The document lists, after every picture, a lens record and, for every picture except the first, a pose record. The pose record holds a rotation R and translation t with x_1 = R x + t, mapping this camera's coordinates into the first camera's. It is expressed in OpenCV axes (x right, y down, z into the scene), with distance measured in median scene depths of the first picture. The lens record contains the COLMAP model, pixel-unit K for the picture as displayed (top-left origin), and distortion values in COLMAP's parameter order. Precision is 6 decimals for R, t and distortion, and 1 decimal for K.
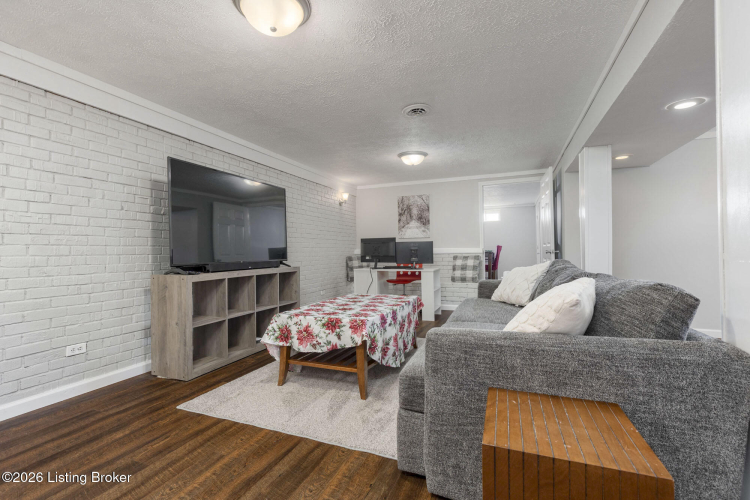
lens RADIAL K [[339.4, 0, 376.8], [0, 339.4, 251.2], [0, 0, 1]] dist [0.004669, 0.000114]
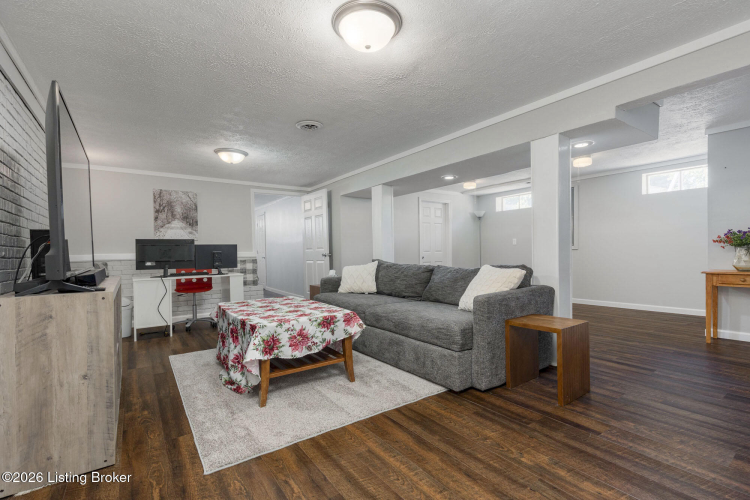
lens RADIAL K [[339.4, 0, 376.8], [0, 339.4, 251.2], [0, 0, 1]] dist [0.004669, 0.000114]
pose [[0.538728, 0.006881, 0.842452, -0.908509], [0.007998, 0.999880, -0.013281, 0.011442], [-0.842442, 0.013893, 0.538608, 0.292831]]
